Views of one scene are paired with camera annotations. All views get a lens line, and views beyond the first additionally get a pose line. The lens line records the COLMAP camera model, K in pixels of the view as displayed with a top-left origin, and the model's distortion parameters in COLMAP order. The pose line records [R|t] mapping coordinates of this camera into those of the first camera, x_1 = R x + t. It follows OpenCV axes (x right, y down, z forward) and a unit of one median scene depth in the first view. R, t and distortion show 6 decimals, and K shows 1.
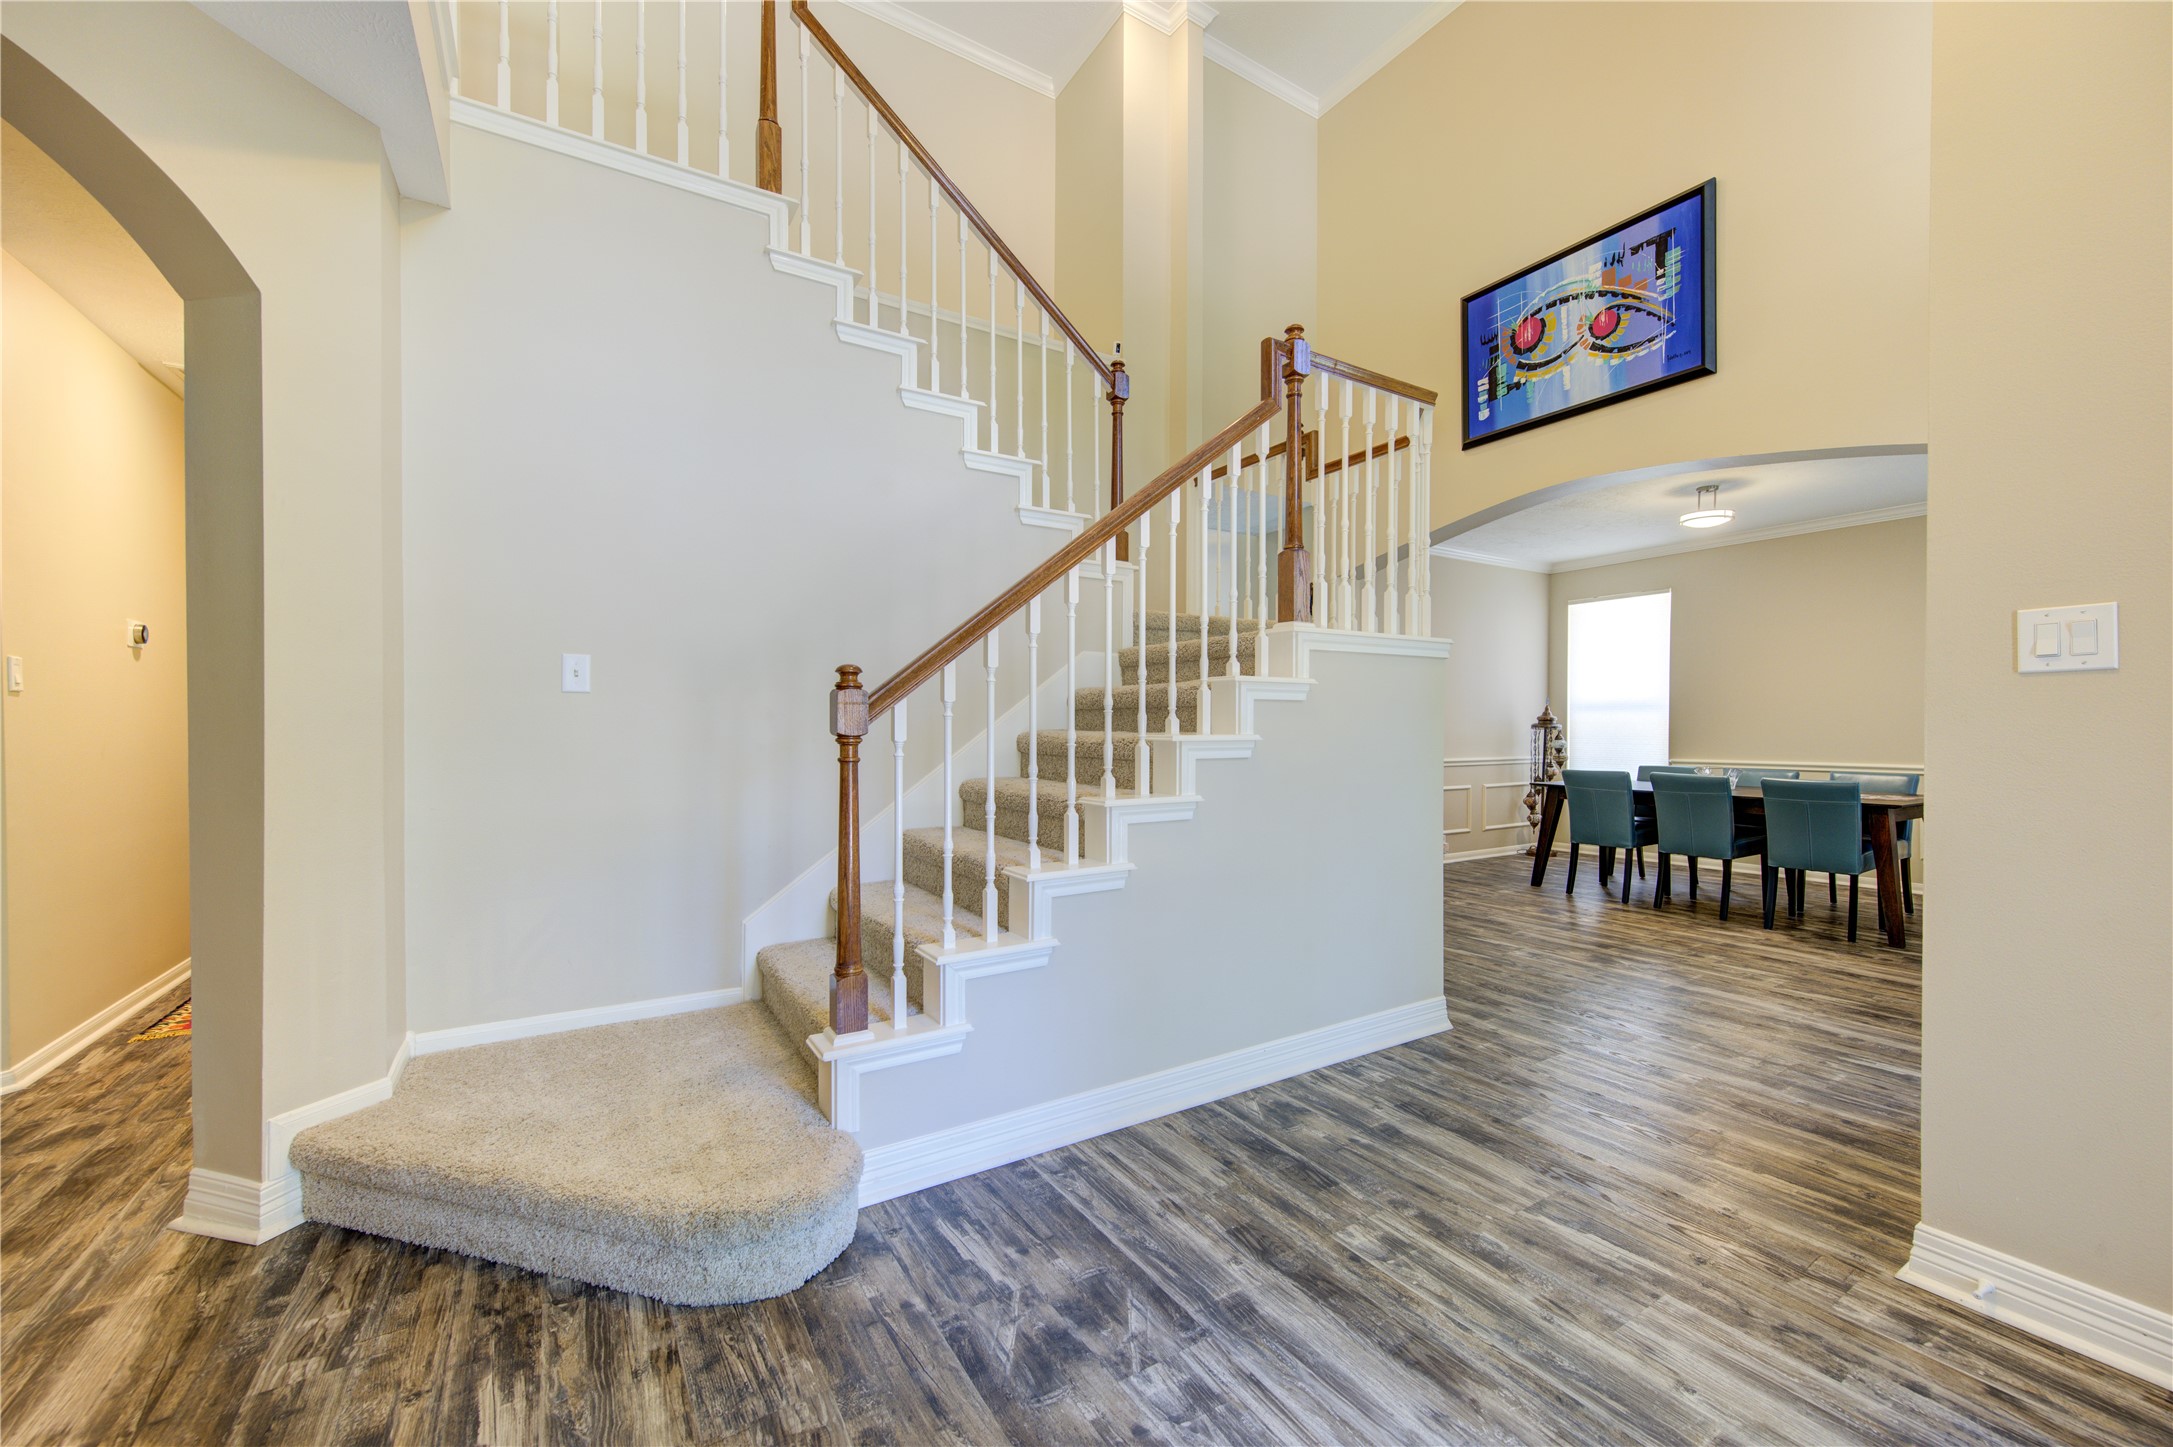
lens RADIAL K [[858.0, 0, 1086.9], [0, 858.0, 732.9], [0, 0, 1]] dist [0.000195, 0.000528]
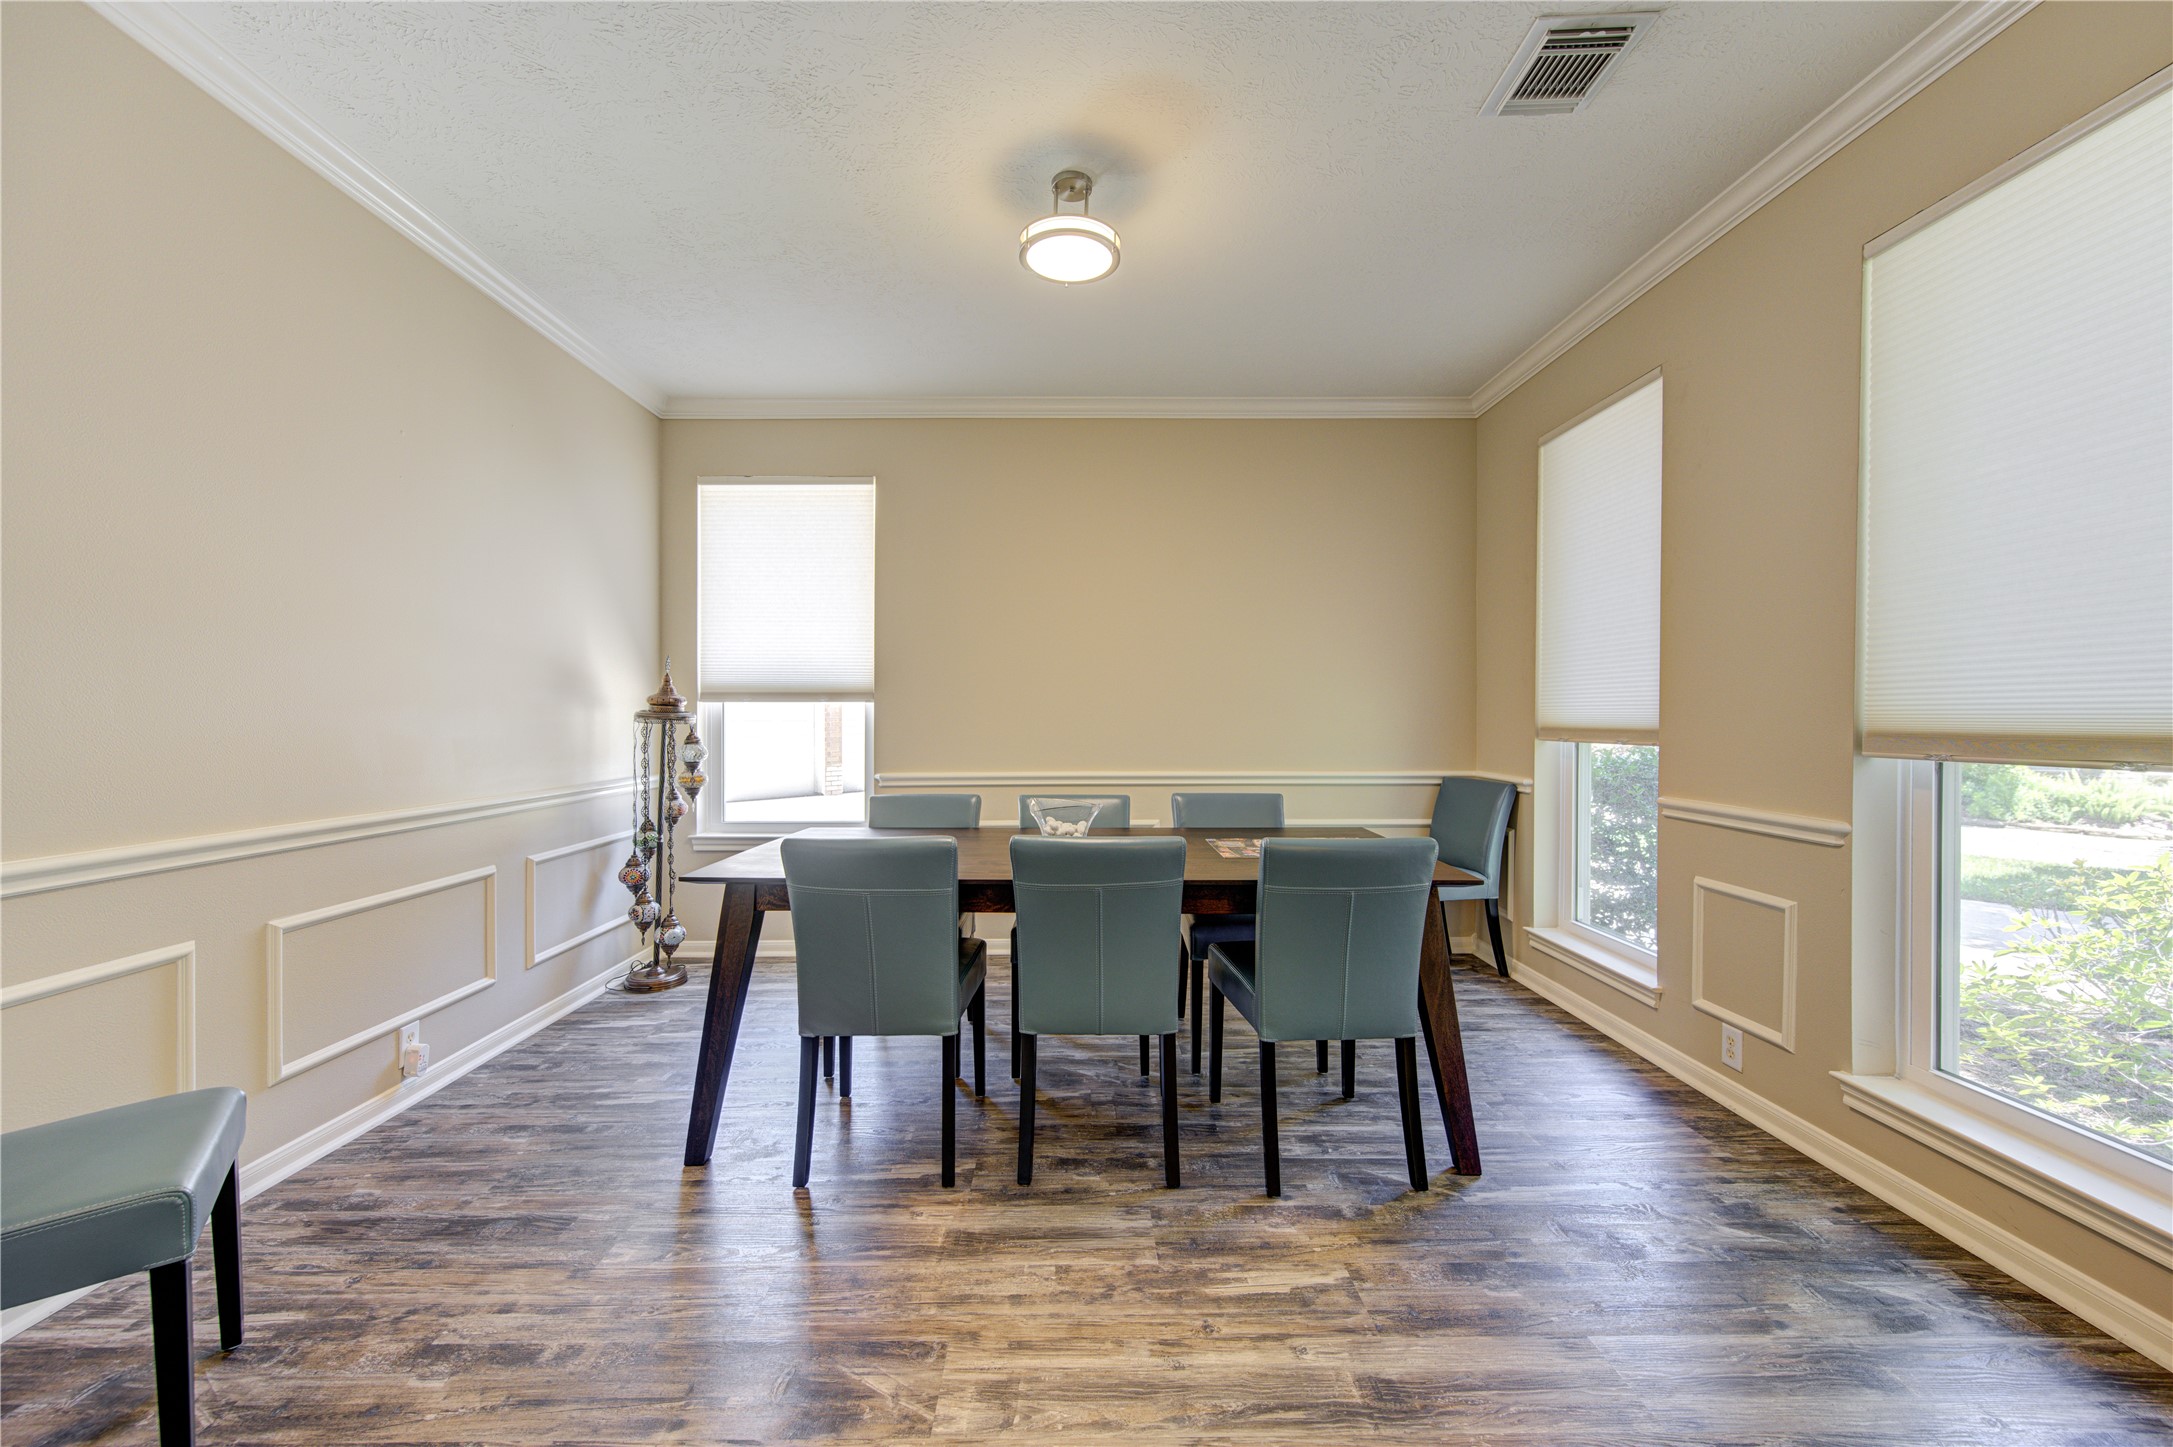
lens RADIAL K [[858.0, 0, 1065.8], [0, 858.0, 722.1], [0, 0, 1]] dist [0.000195, 0.000528]
pose [[0.544177, -0.005276, 0.838954, 0.254229], [0.010757, 0.999942, -0.000689, -0.001584], [-0.838901, 0.009399, 0.544203, 0.551520]]
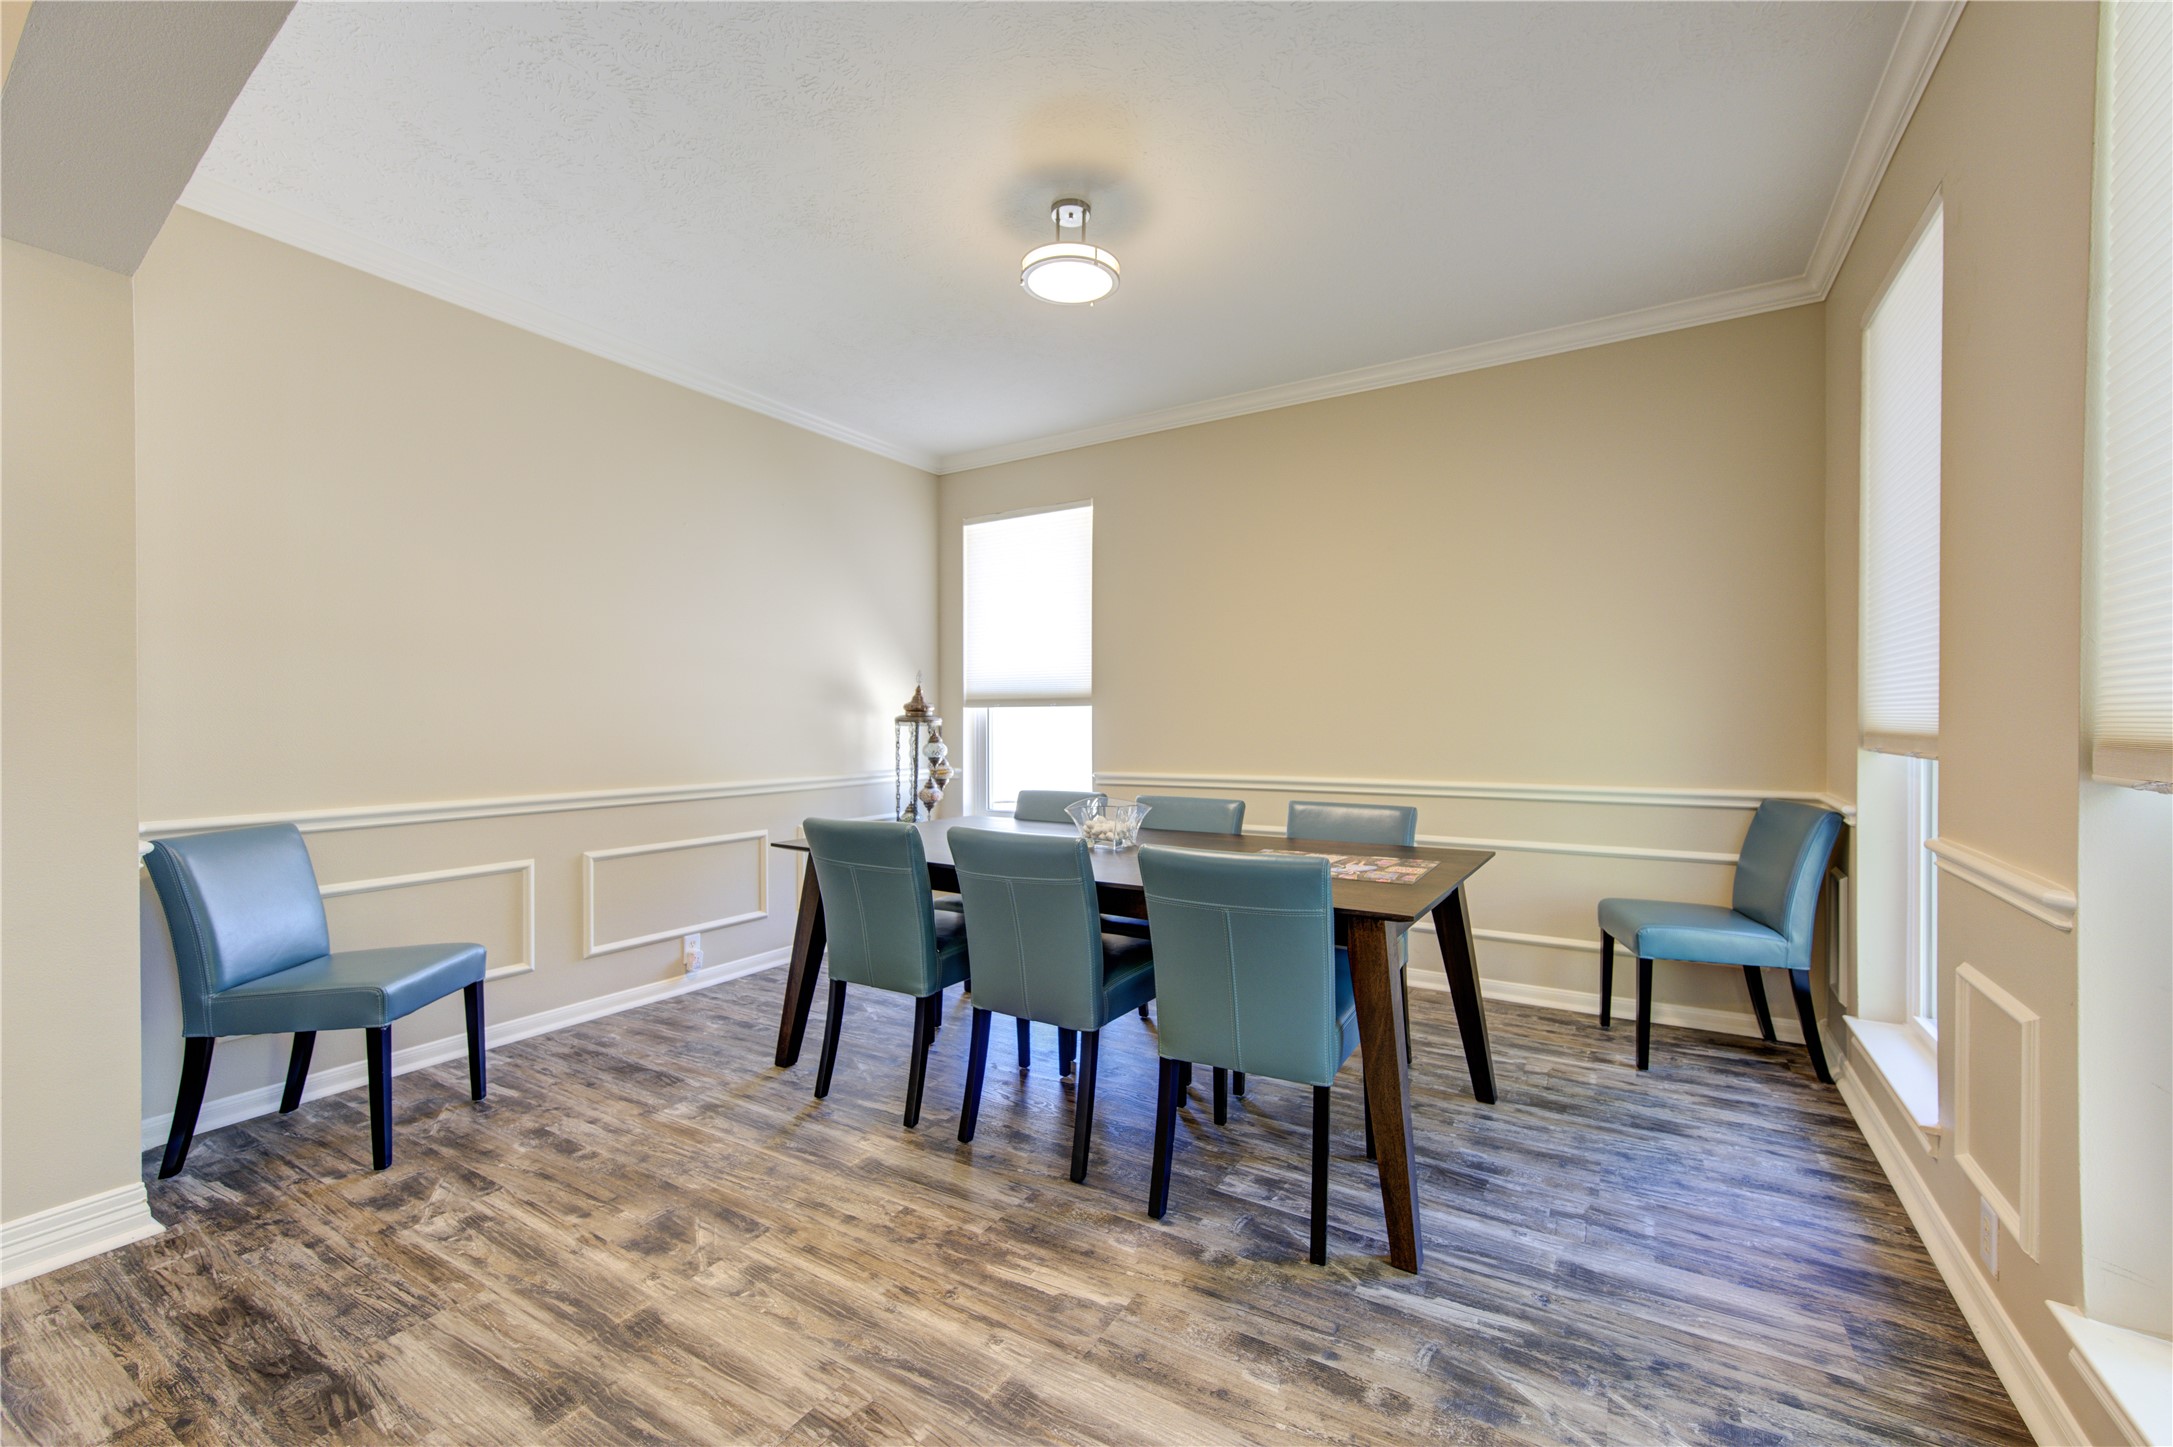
lens RADIAL K [[858.0, 0, 1082.3], [0, 858.0, 722.9], [0, 0, 1]] dist [0.000195, 0.000528]
pose [[0.899439, -0.003794, 0.437029, 0.380845], [0.008524, 0.999924, -0.008861, 0.000653], [-0.436963, 0.011695, 0.899404, 0.422028]]
